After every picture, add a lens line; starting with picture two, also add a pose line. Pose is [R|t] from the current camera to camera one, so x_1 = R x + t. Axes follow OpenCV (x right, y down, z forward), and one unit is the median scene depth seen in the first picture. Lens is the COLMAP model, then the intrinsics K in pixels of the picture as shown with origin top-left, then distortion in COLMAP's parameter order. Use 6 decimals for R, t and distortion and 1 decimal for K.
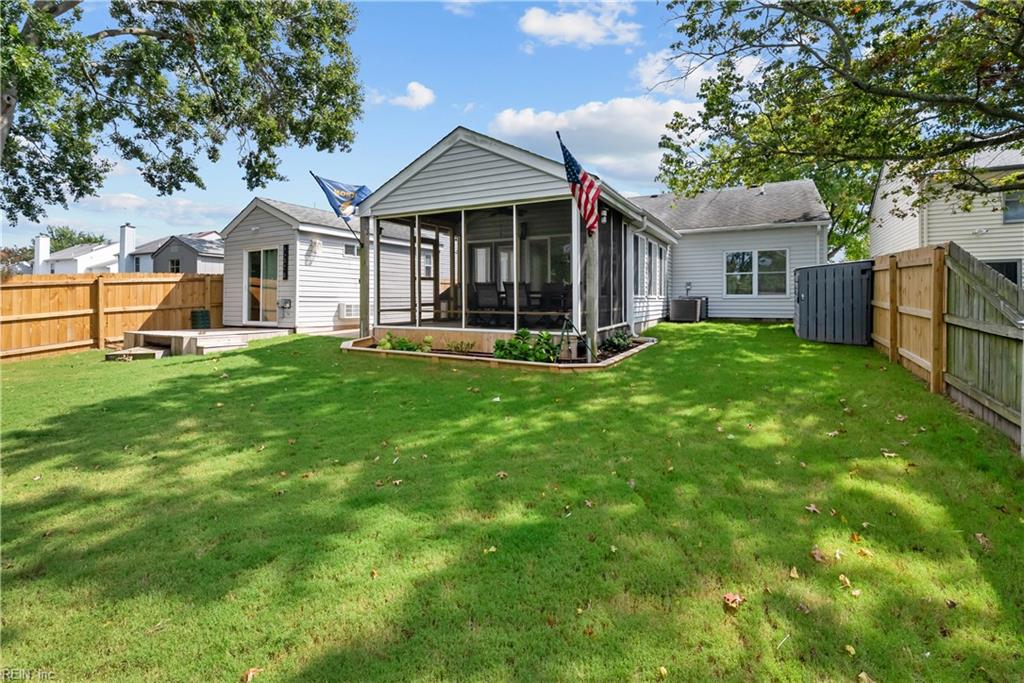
lens RADIAL K [[482.6, 0, 508.5], [0, 482.6, 301.5], [0, 0, 1]] dist [-0.015698, 0.000113]
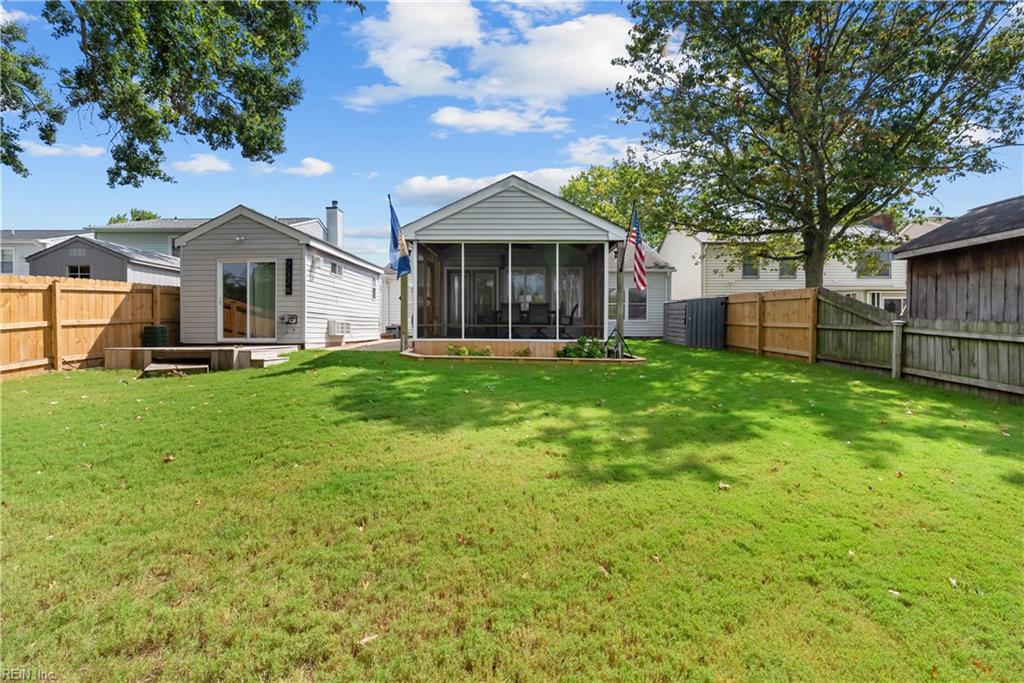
lens RADIAL K [[482.6, 0, 507.1], [0, 482.6, 337.4], [0, 0, 1]] dist [-0.015698, 0.000113]
pose [[0.887067, -0.000386, 0.461641, -0.529547], [-0.002367, 0.999983, 0.005385, 0.035750], [-0.461635, -0.005869, 0.887050, -0.071367]]
